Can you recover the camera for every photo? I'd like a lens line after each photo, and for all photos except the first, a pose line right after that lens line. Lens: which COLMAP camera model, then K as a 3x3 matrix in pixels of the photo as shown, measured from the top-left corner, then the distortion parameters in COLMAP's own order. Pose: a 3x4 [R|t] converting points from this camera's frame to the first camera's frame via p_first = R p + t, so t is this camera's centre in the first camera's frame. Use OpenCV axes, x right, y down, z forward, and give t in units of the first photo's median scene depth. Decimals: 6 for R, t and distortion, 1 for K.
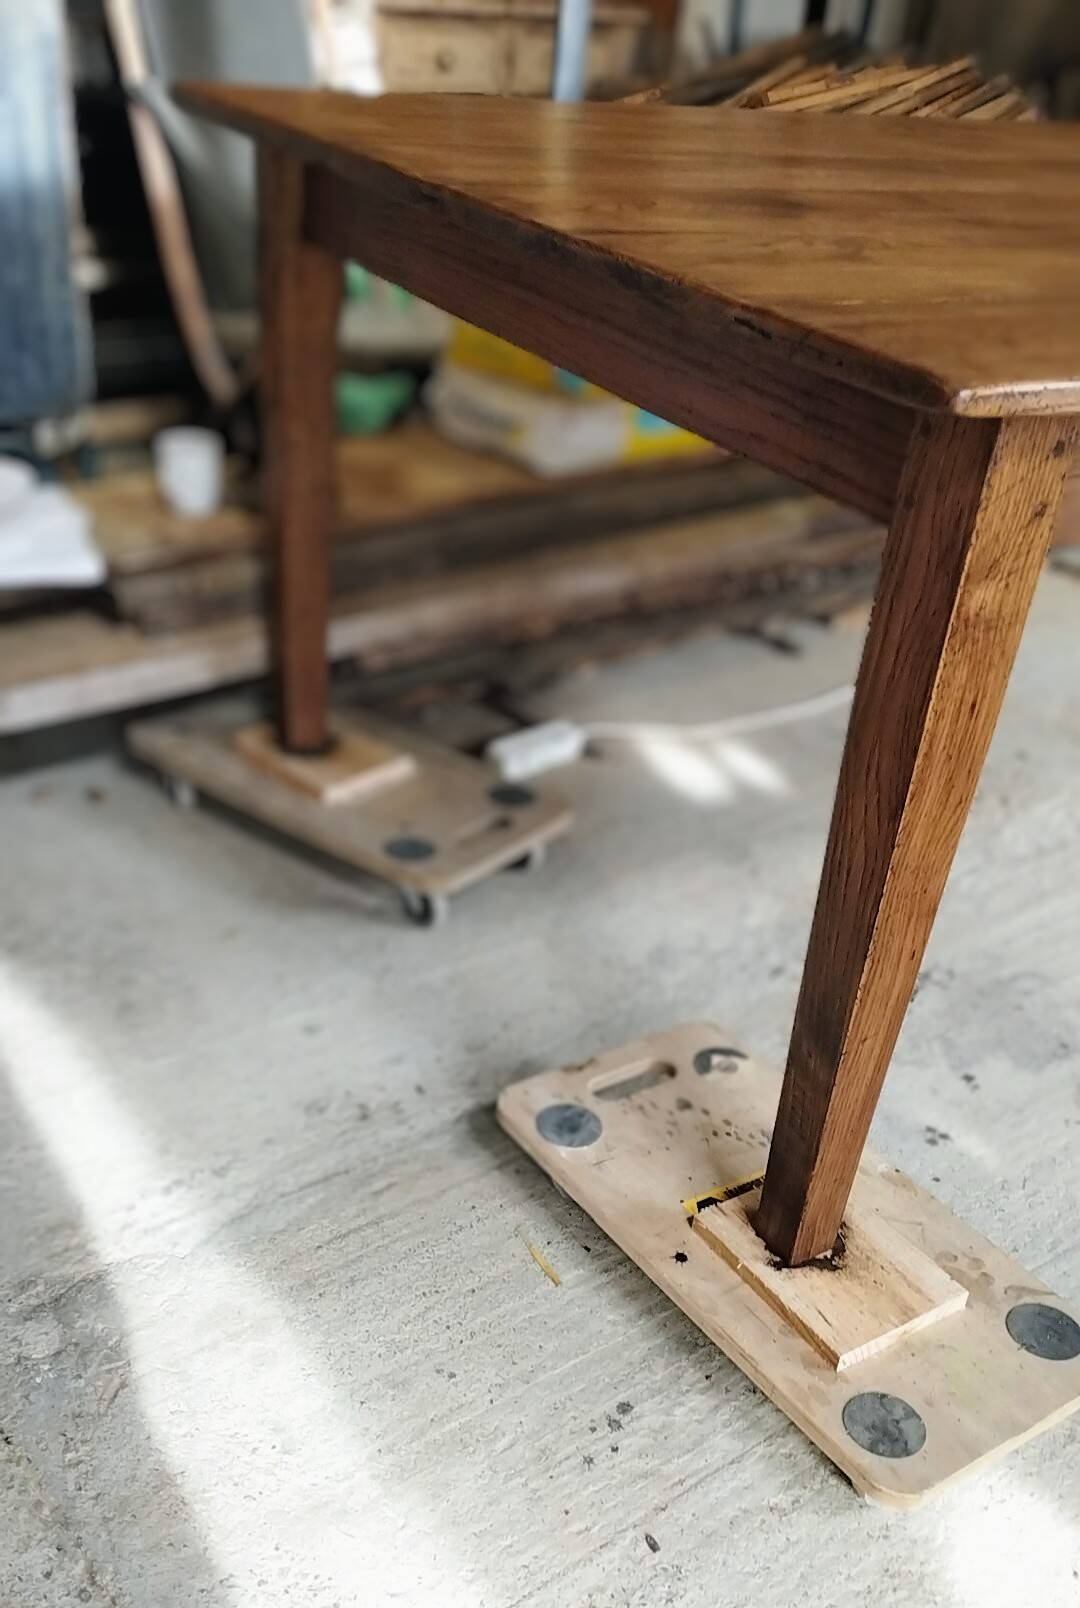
lens RADIAL K [[1560.0, 0, 549.4], [0, 1560.0, 960.4], [0, 0, 1]] dist [0.046669, -0.014871]
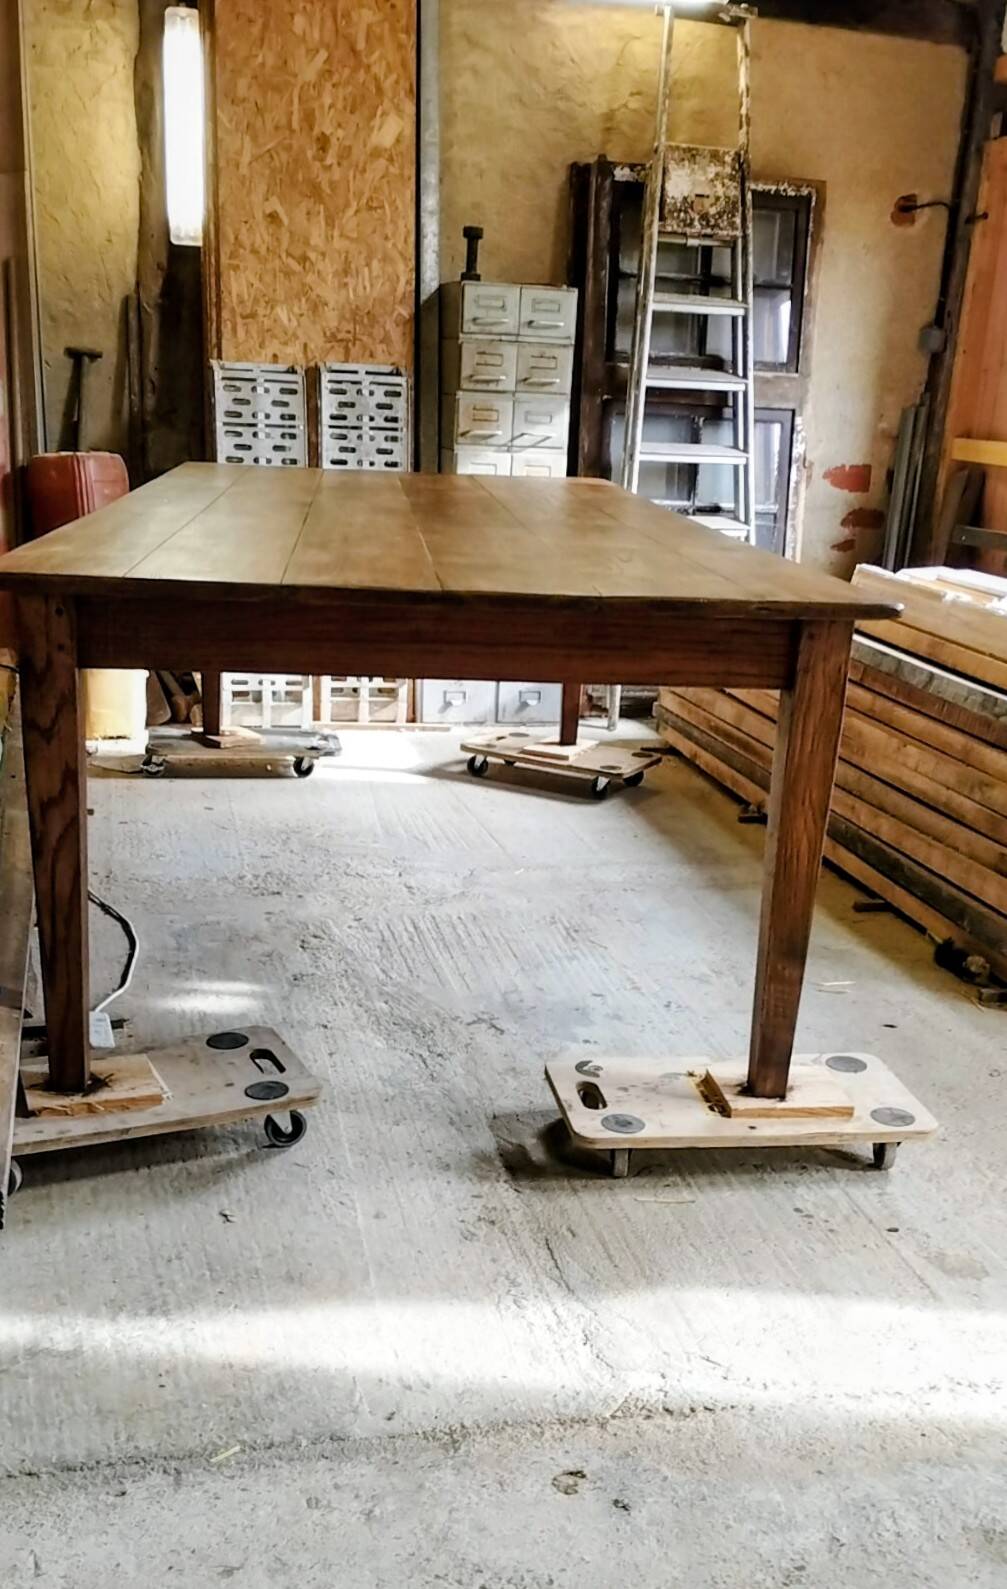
lens RADIAL K [[1543.3, 0, 498.6], [0, 1543.3, 937.9], [0, 0, 1]] dist [0.071165, -0.027367]
pose [[0.450877, -0.365298, 0.814412, -1.657194], [0.492003, 0.863004, 0.114710, -0.392031], [-0.744744, 0.348973, 0.568836, 0.223863]]
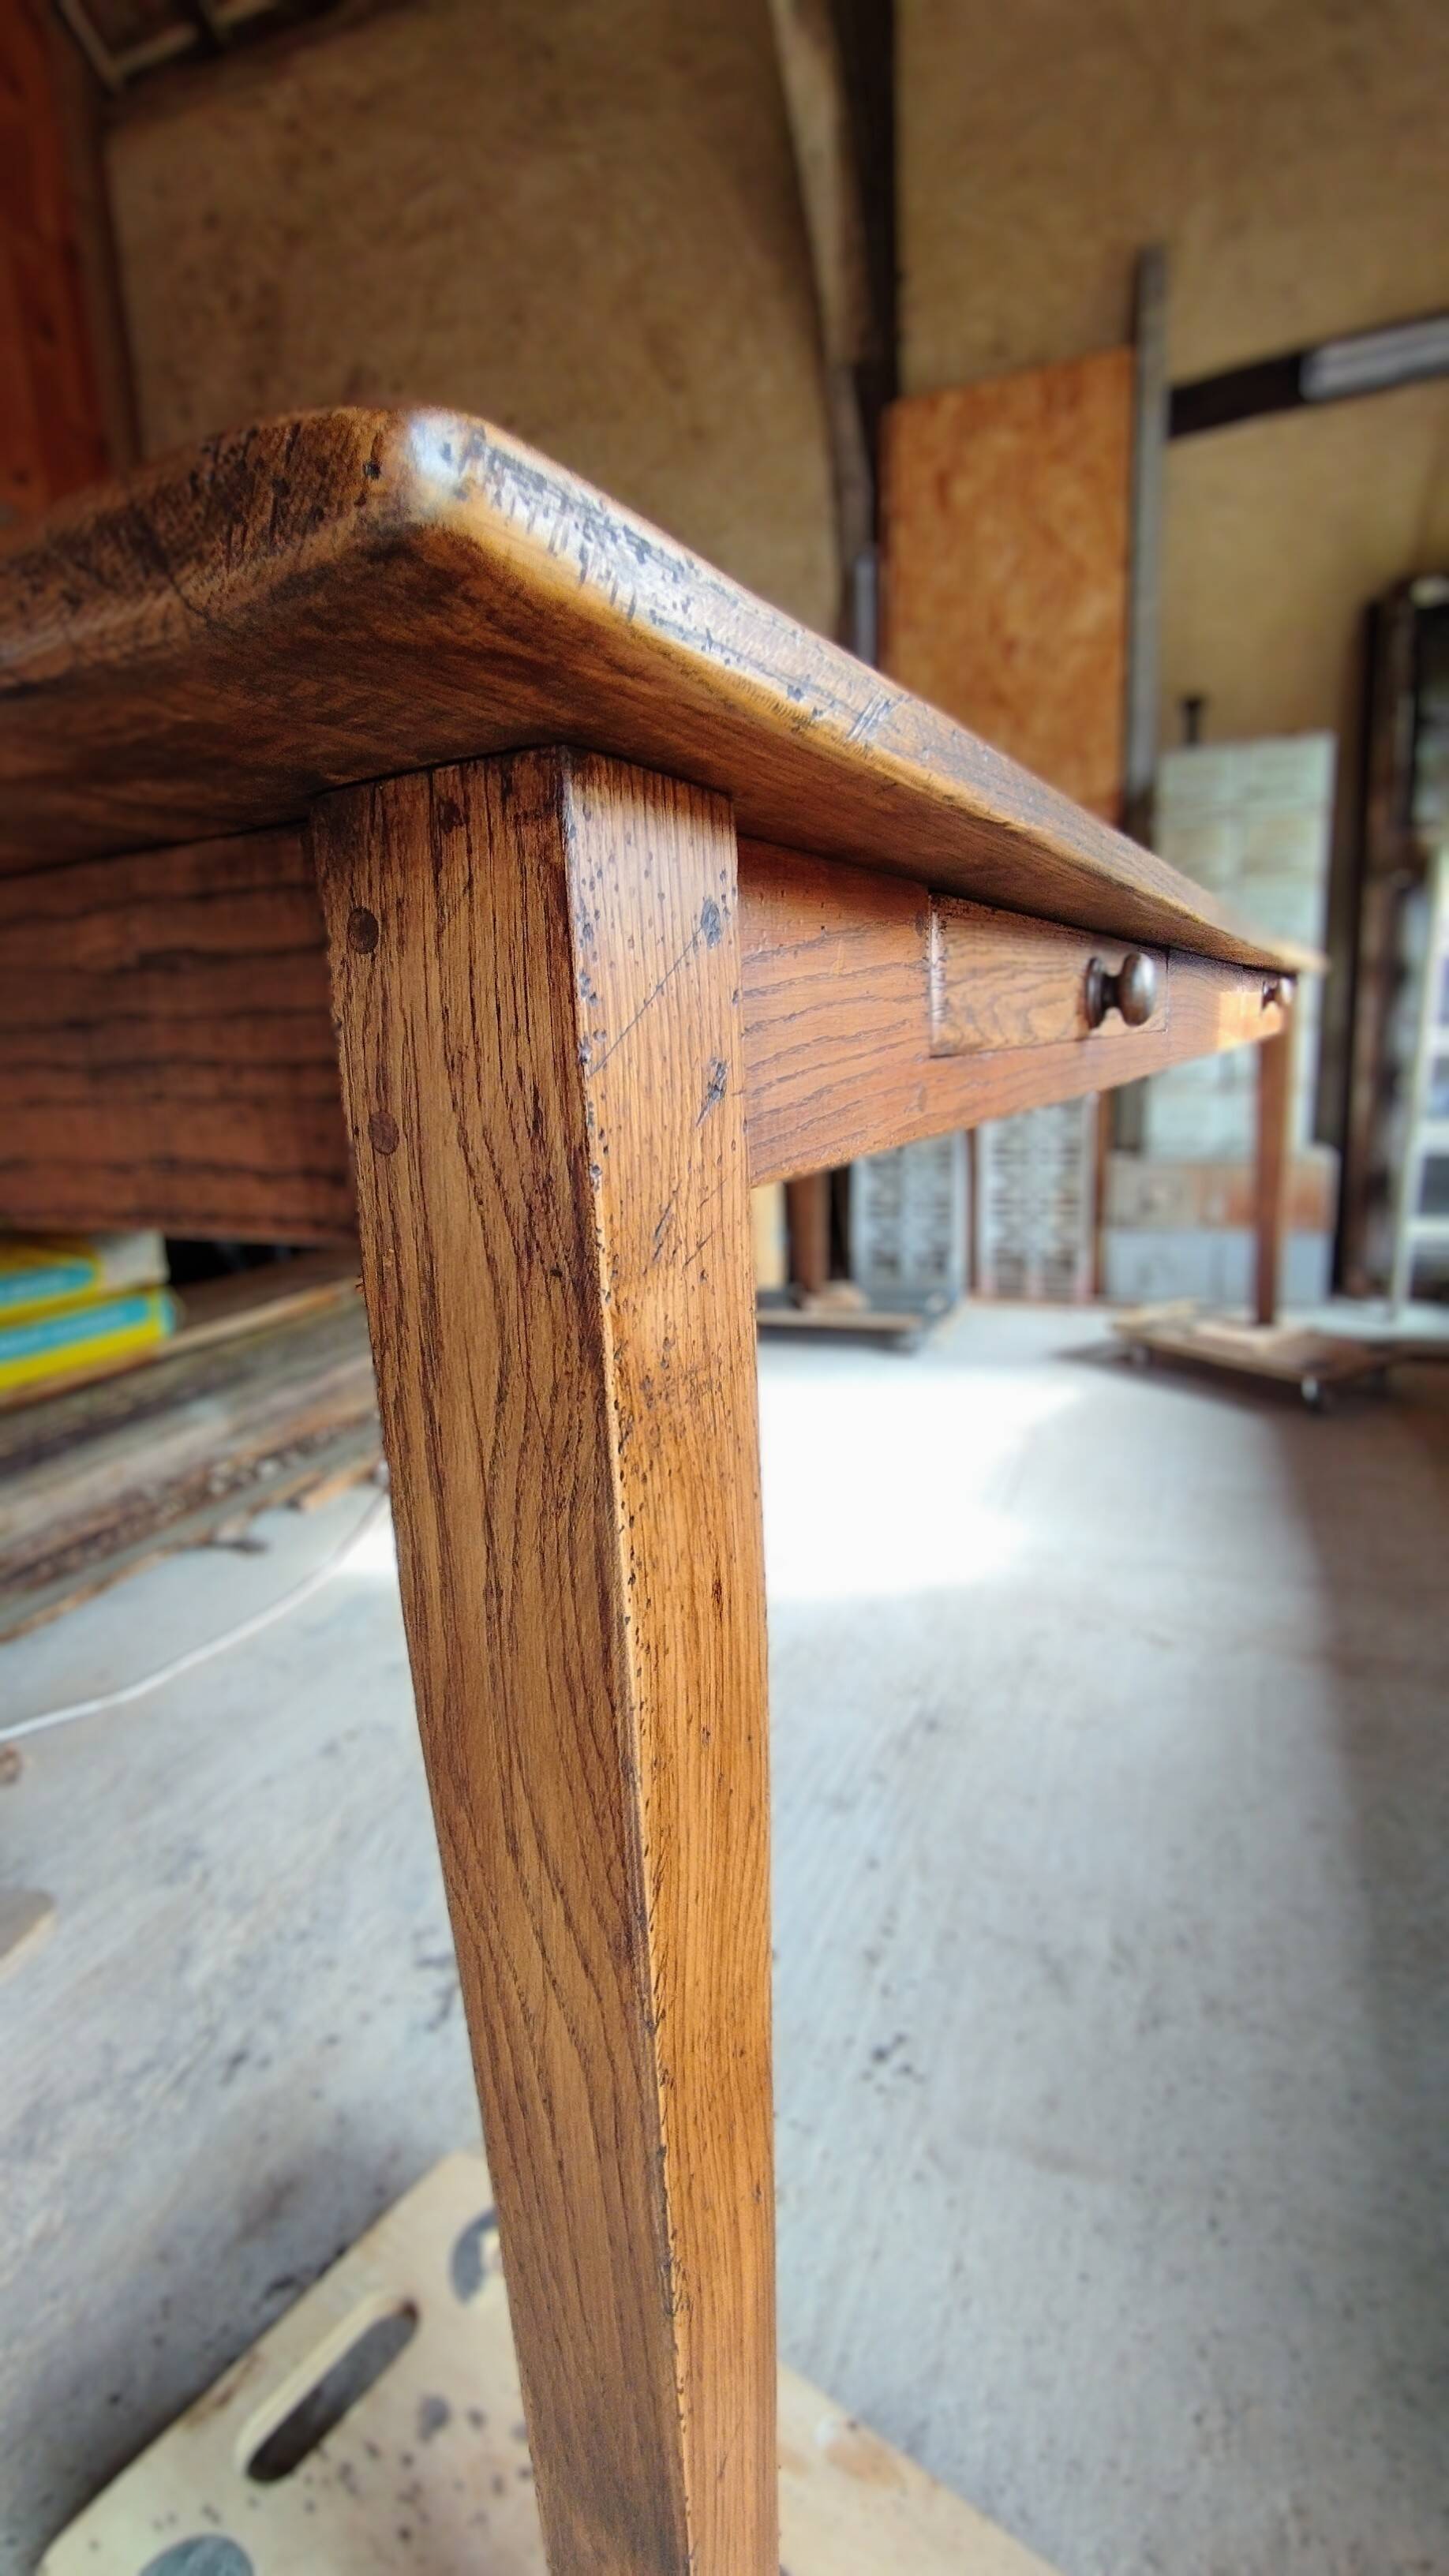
lens RADIAL K [[1185.8, 0, 701.3], [0, 1185.8, 1292.0], [0, 0, 1]] dist [0.001396, 0.000998]
pose [[0.862896, -0.237982, 0.445842, 0.148175], [0.381305, 0.885567, -0.265289, -0.145888], [-0.331689, 0.398919, 0.854896, 0.694864]]
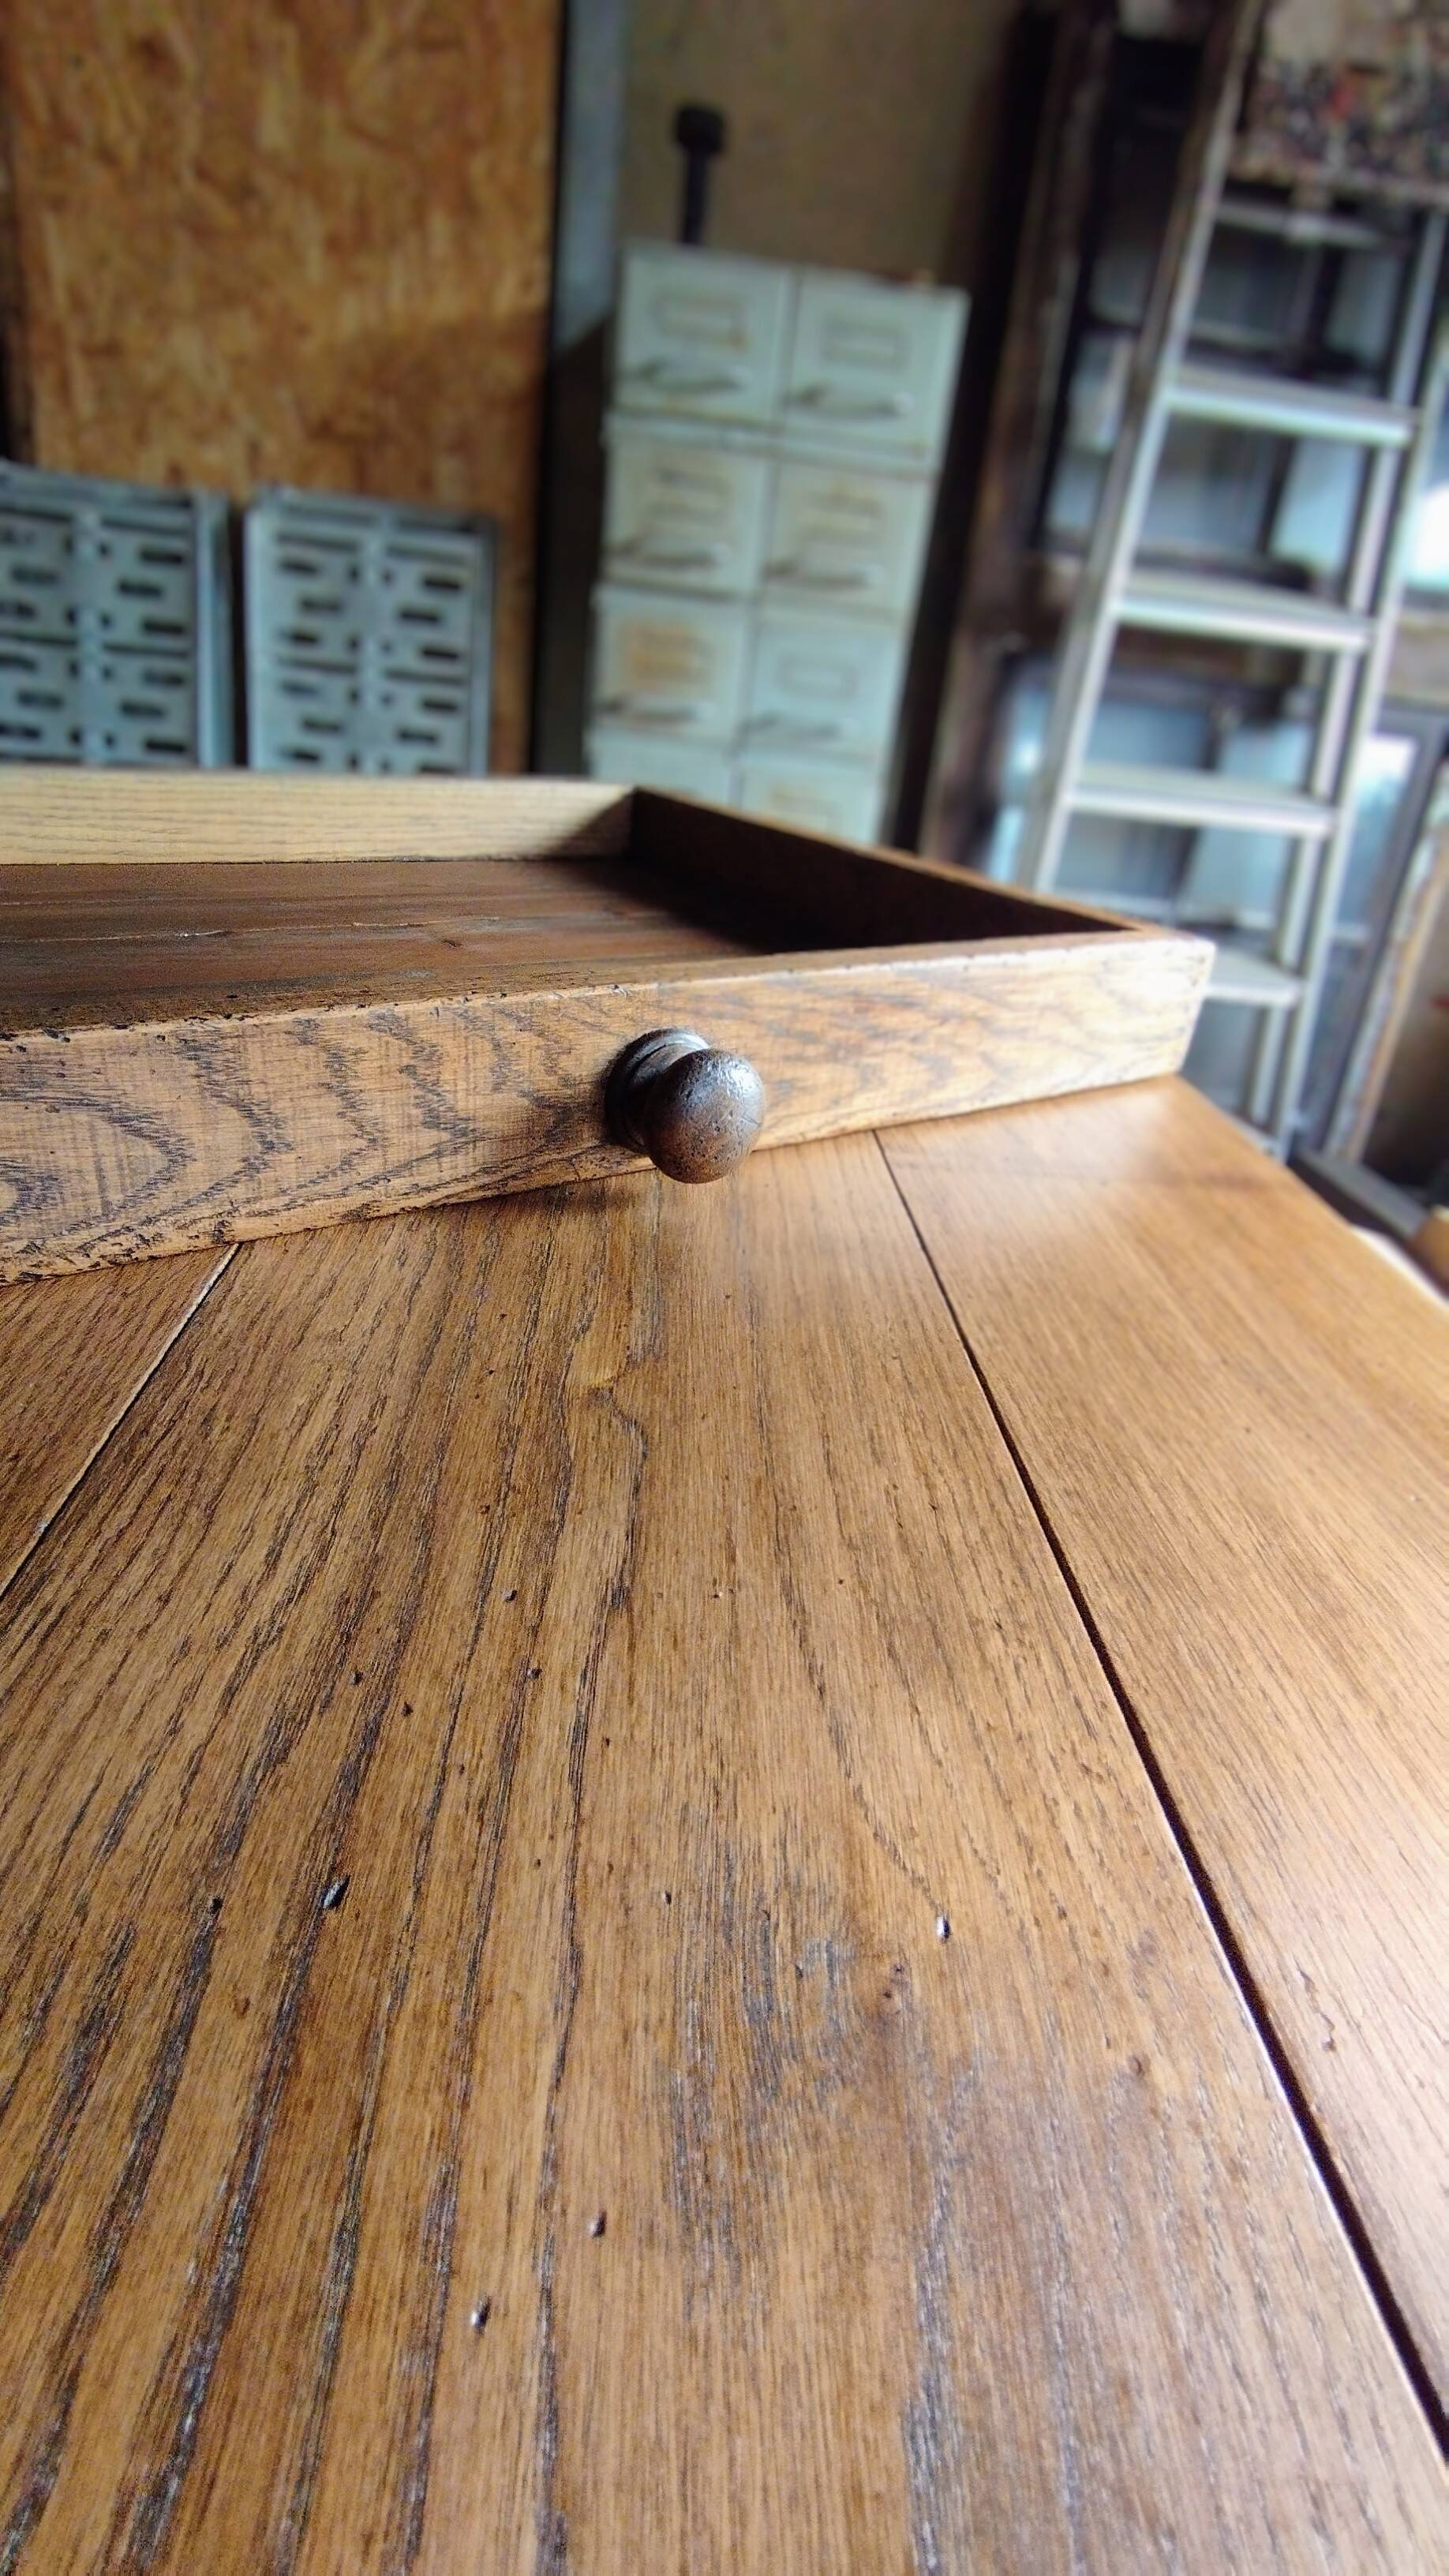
lens RADIAL K [[1229.7, 0, 707.8], [0, 1229.7, 1291.4], [0, 0, 1]] dist [0.000089, 0.008724]
pose [[0.612233, -0.392447, 0.686408, 1.378203], [0.395819, 0.903638, 0.163600, -0.779873], [-0.684469, 0.171532, 0.708575, 1.424673]]
